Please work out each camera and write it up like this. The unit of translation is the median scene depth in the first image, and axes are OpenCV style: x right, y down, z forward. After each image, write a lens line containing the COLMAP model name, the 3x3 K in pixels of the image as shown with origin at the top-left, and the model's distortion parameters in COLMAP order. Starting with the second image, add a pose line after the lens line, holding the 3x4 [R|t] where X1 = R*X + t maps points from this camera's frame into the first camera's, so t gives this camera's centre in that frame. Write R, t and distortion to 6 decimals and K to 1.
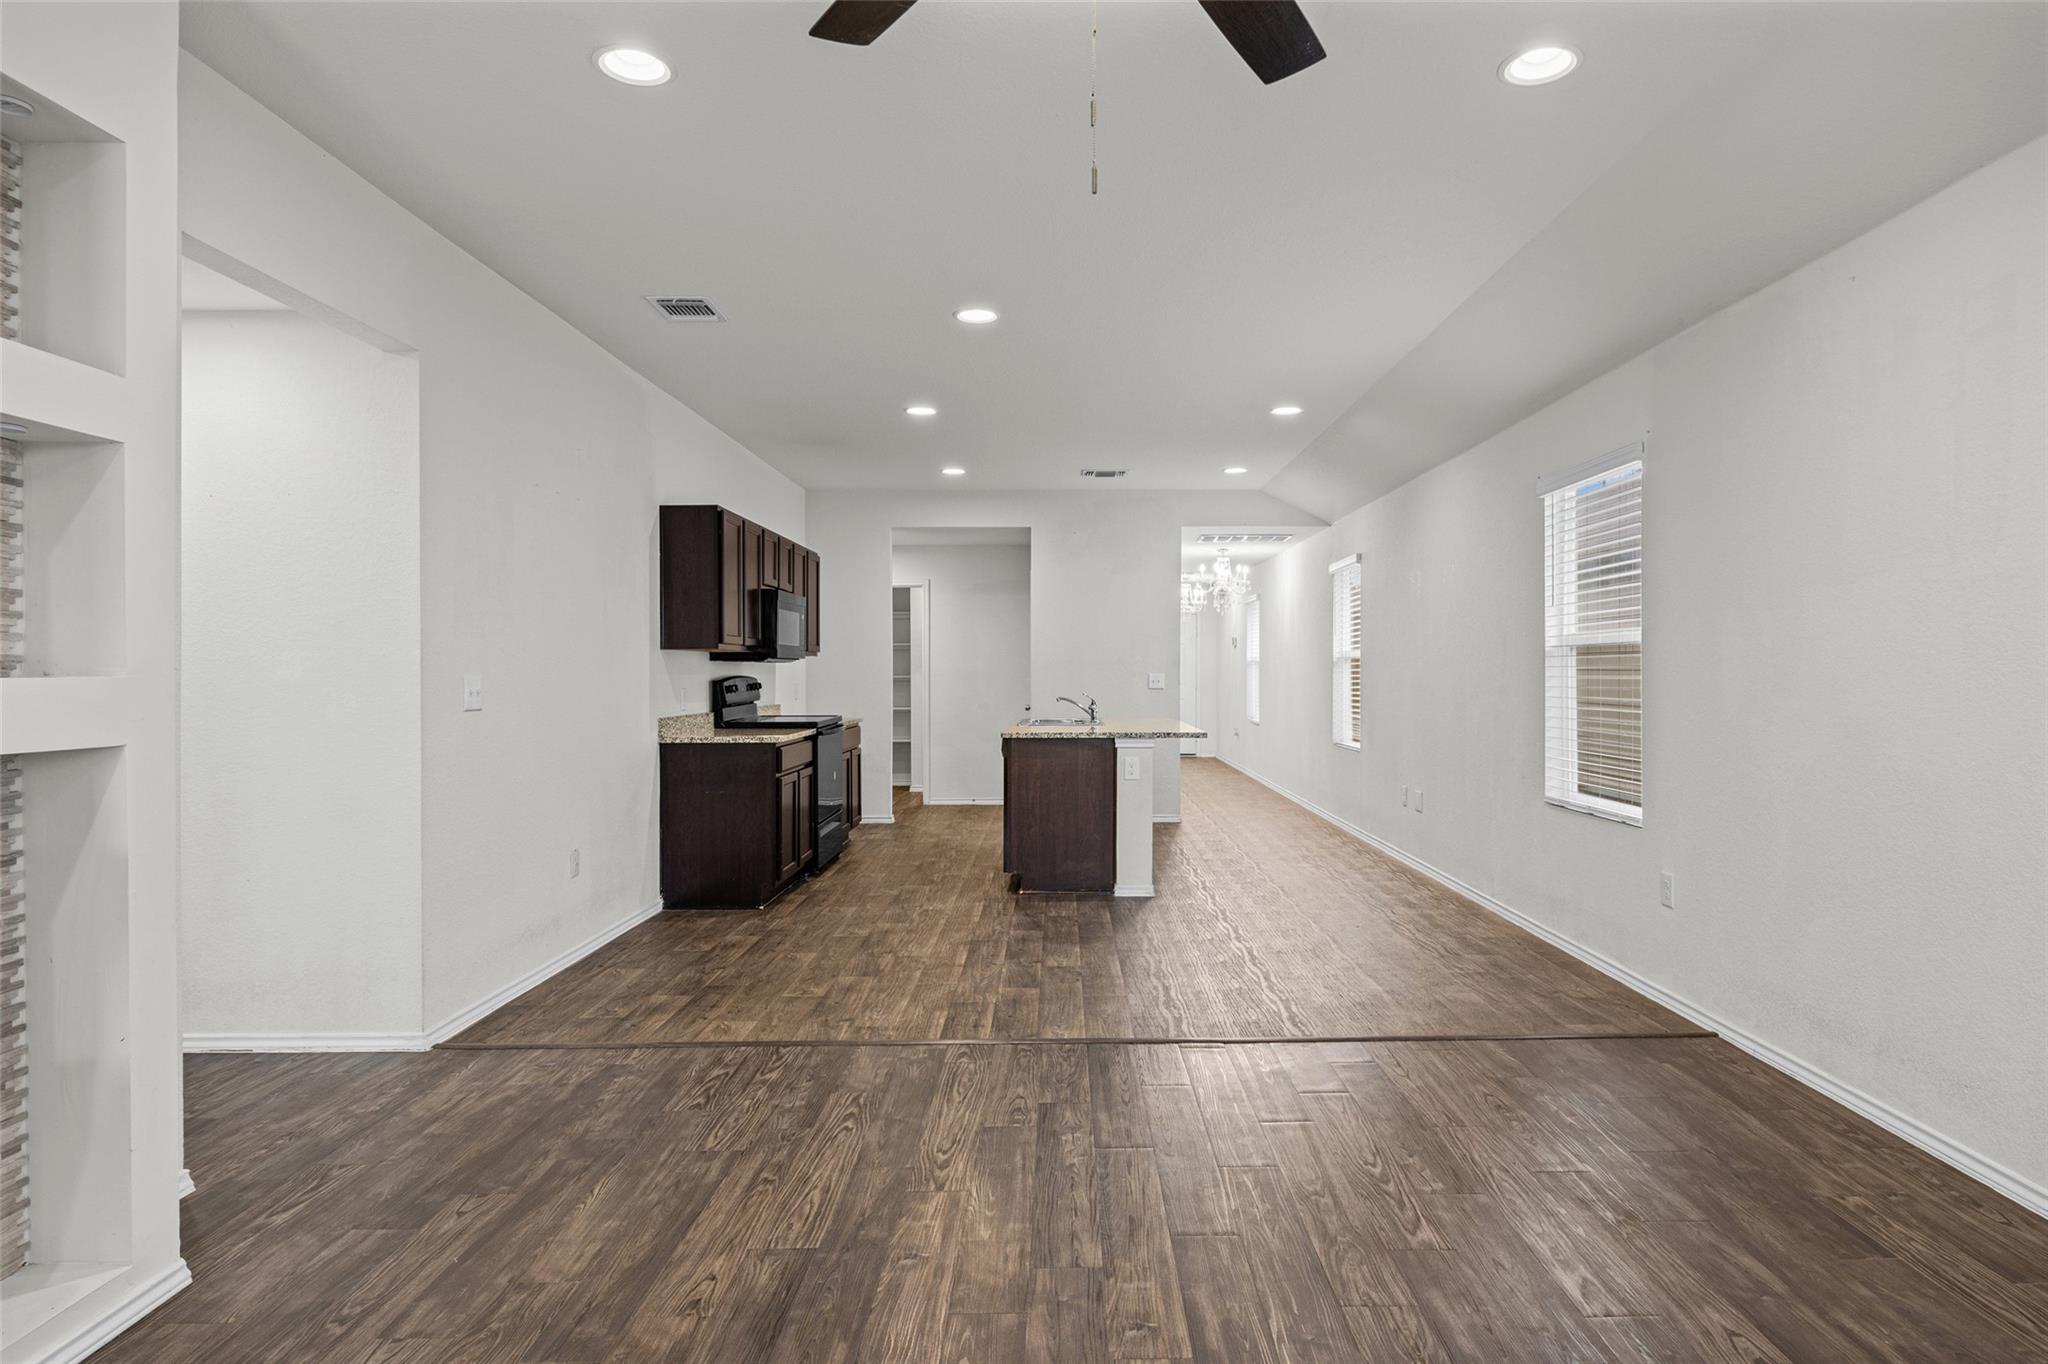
lens RADIAL K [[1117.7, 0, 1055.2], [0, 1117.7, 677.3], [0, 0, 1]] dist [-0.003022, -0.004794]
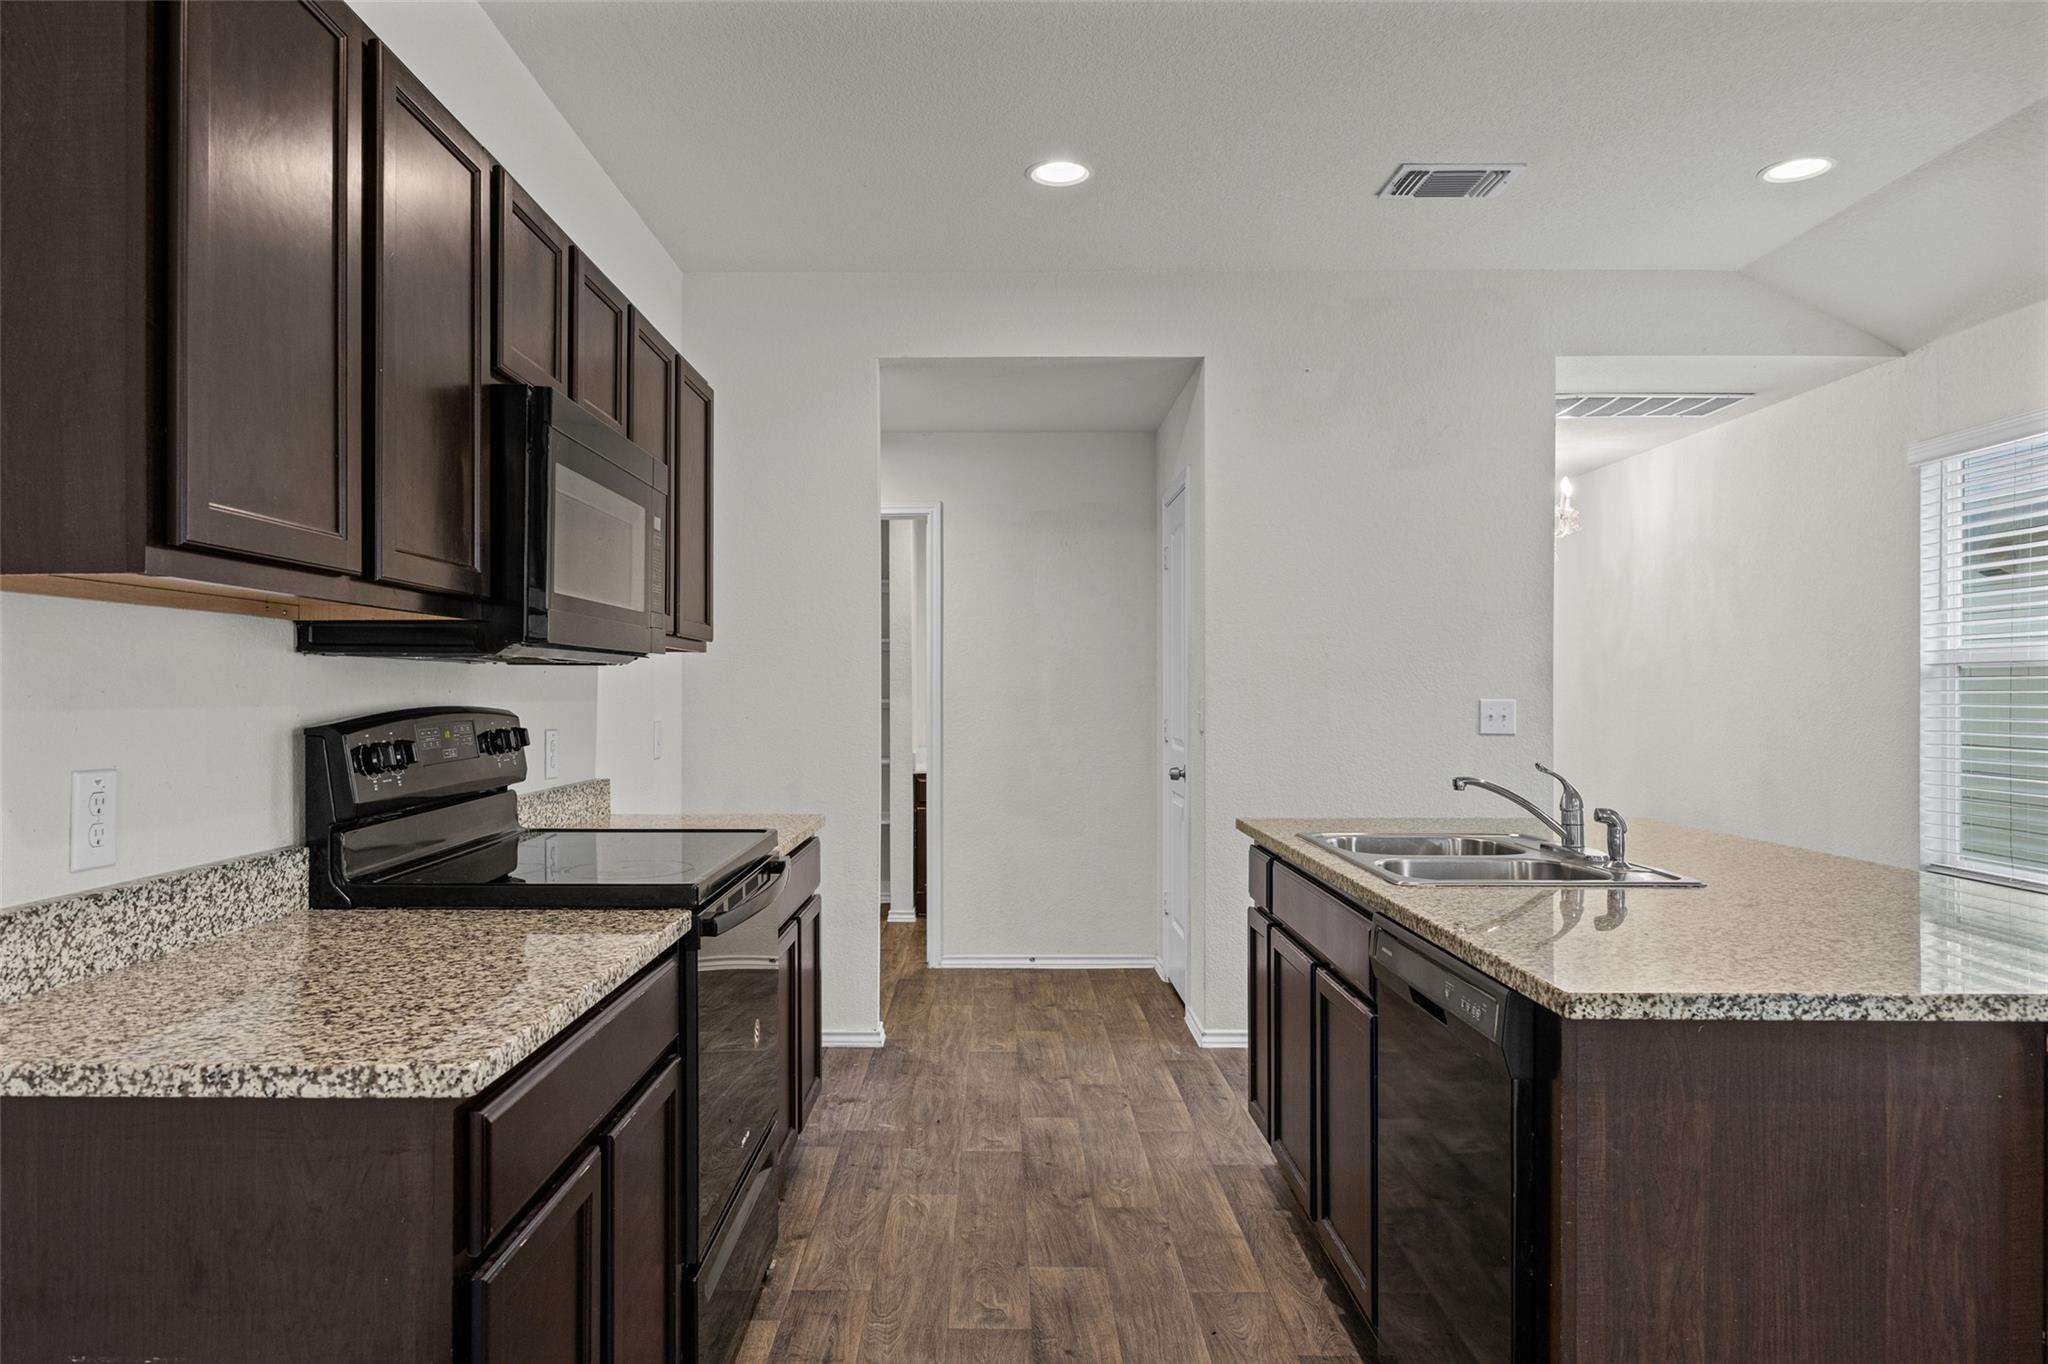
lens RADIAL K [[1337.9, 0, 1023.8], [0, 1337.9, 688.0], [0, 0, 1]] dist [-0.010216, 0.007193]
pose [[0.999833, 0.003785, 0.017889, -0.161002], [-0.003678, 0.999975, -0.006021, -0.005938], [-0.017912, 0.005954, 0.999822, 0.776652]]
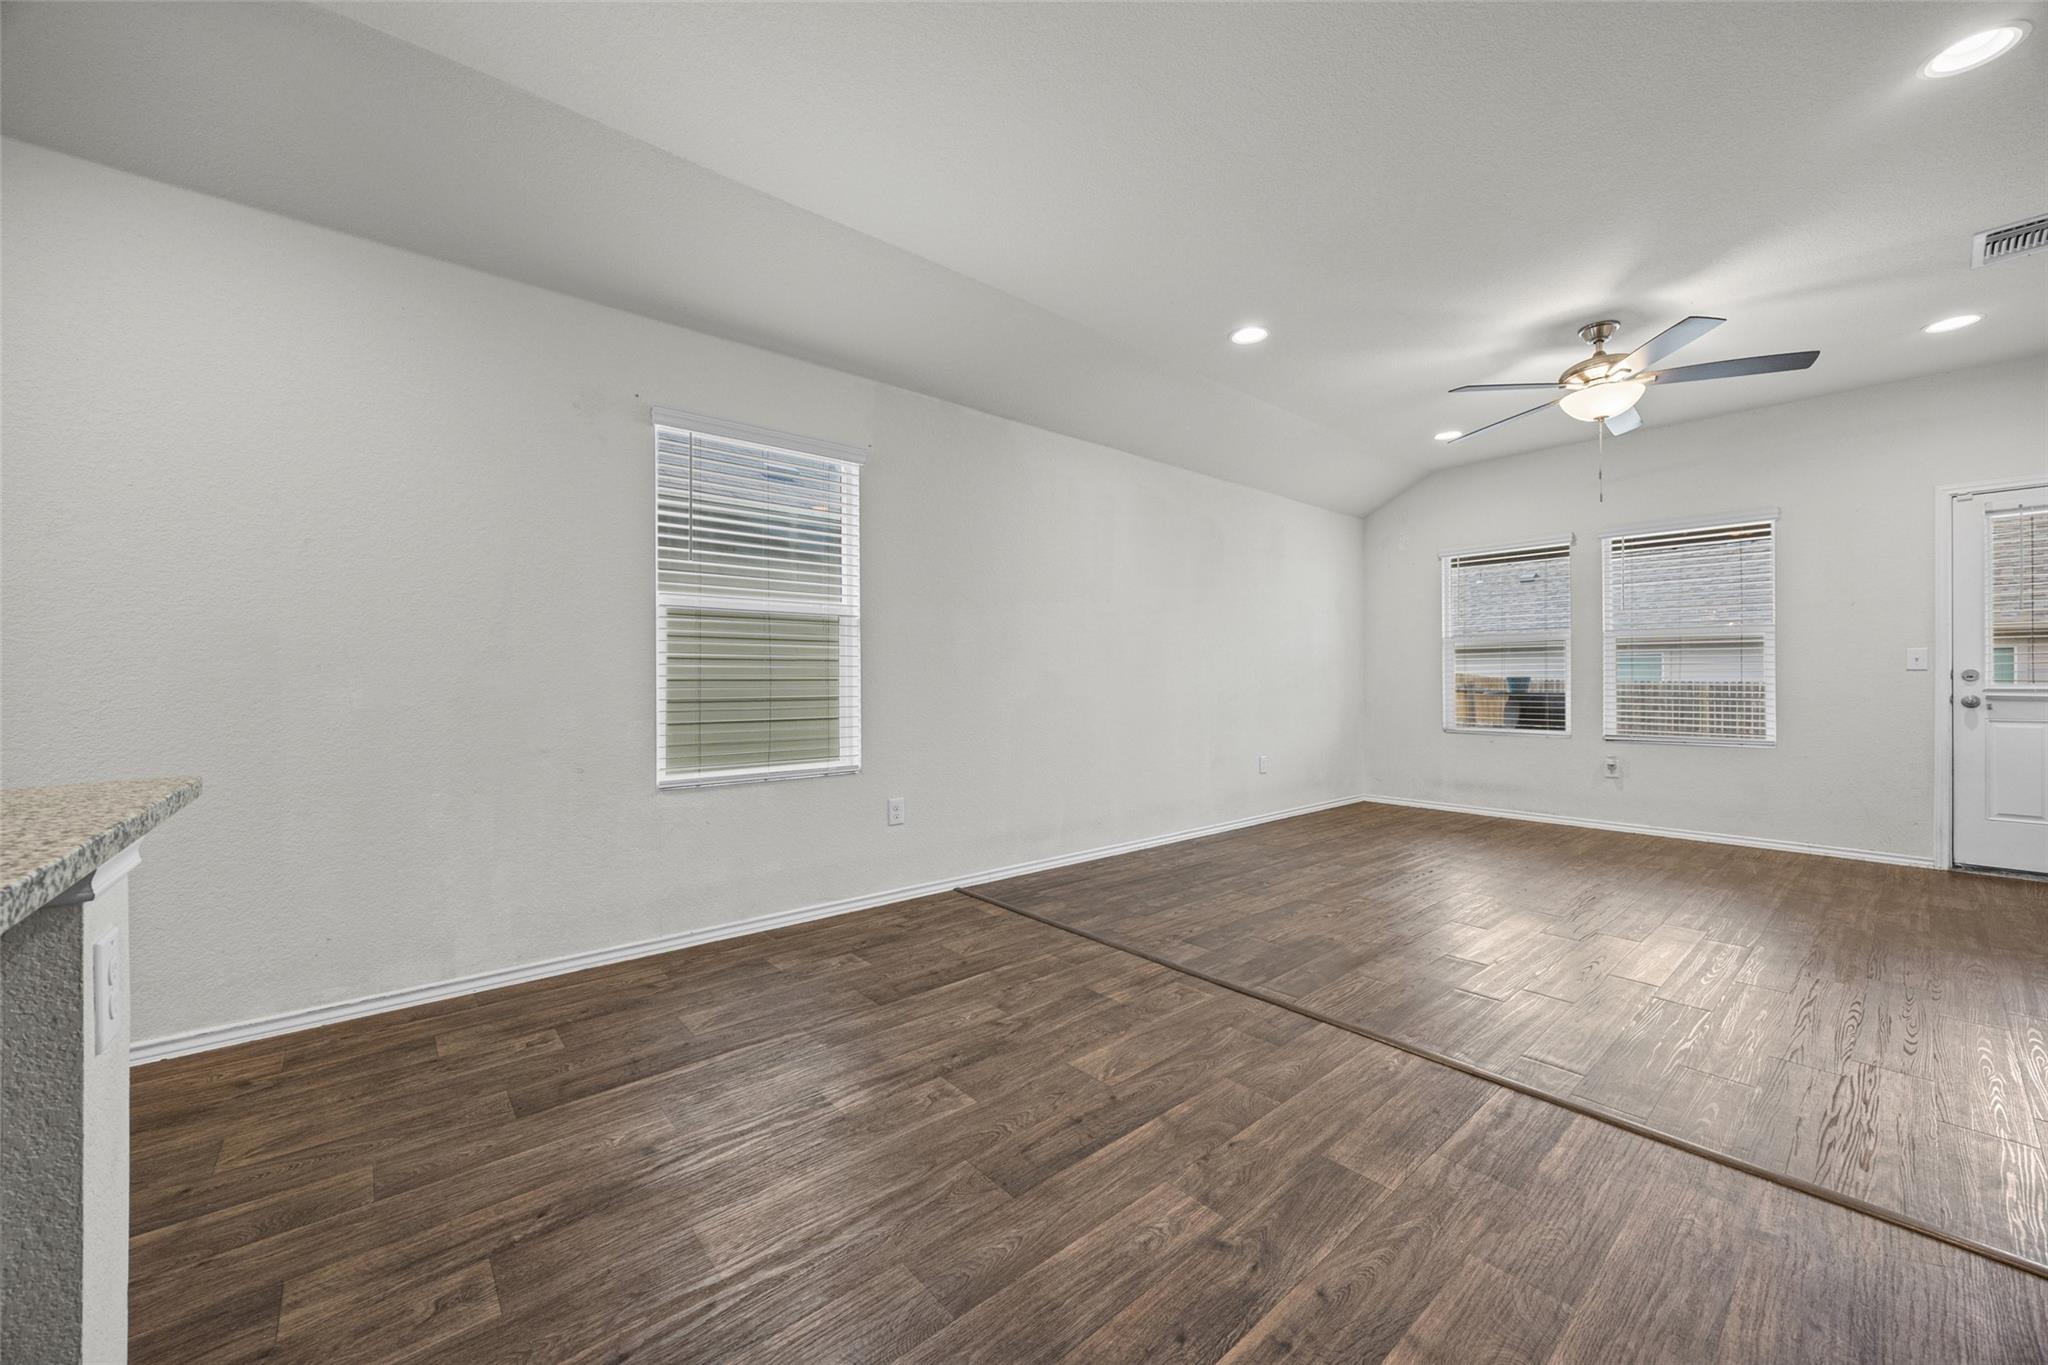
lens RADIAL K [[792.7, 0, 1013.0], [0, 792.7, 678.7], [0, 0, 1]] dist [-0.000649, -0.000034]
pose [[-0.658548, 0.006687, 0.752509, -0.154723], [0.005595, 0.999976, -0.003990, 0.027314], [-0.752518, 0.001583, -0.658570, 0.997671]]
